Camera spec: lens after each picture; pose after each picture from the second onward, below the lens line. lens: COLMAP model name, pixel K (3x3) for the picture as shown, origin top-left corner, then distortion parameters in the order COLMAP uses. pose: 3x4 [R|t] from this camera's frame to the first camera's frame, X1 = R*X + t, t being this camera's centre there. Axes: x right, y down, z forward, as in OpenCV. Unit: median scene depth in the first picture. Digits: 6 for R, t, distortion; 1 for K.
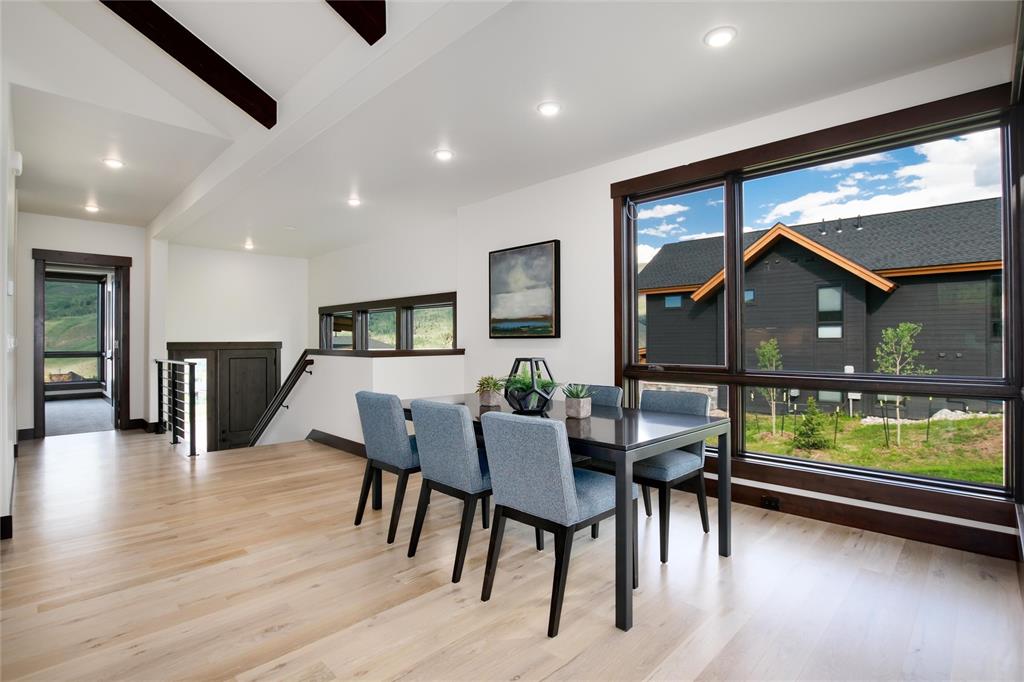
lens RADIAL K [[500.4, 0, 505.7], [0, 500.4, 338.5], [0, 0, 1]] dist [-0.014612, -0.000440]
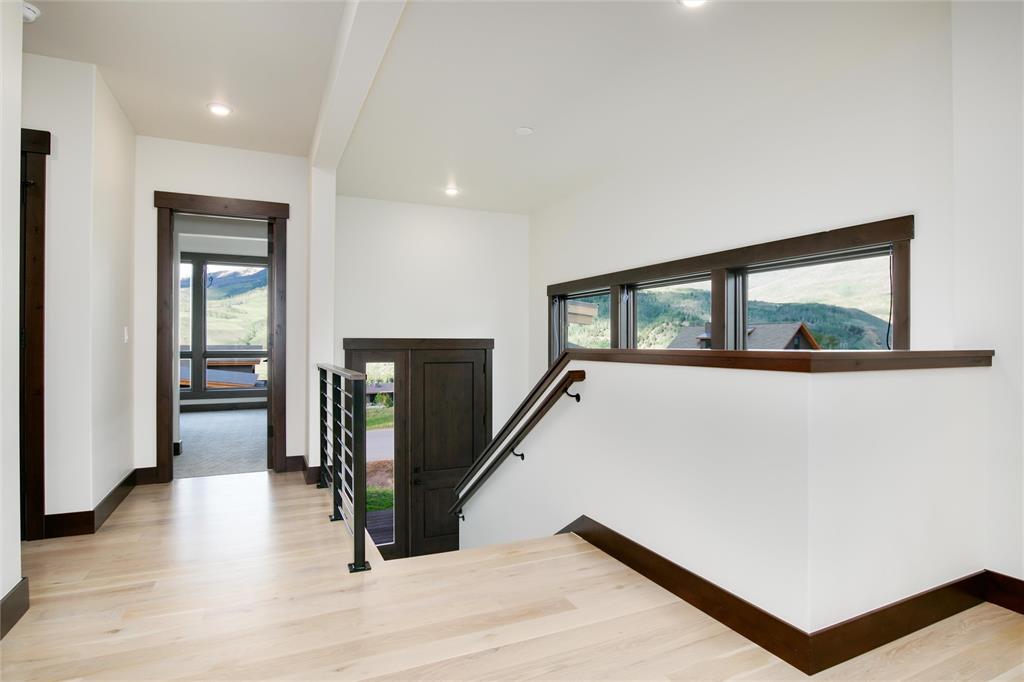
lens RADIAL K [[531.1, 0, 513.1], [0, 531.1, 343.6], [0, 0, 1]] dist [-0.003445, -0.000080]
pose [[0.945062, 0.005534, -0.326843, -0.254581], [-0.004362, 0.999981, 0.004319, 0.013014], [0.326861, -0.002656, 0.945069, 0.444789]]
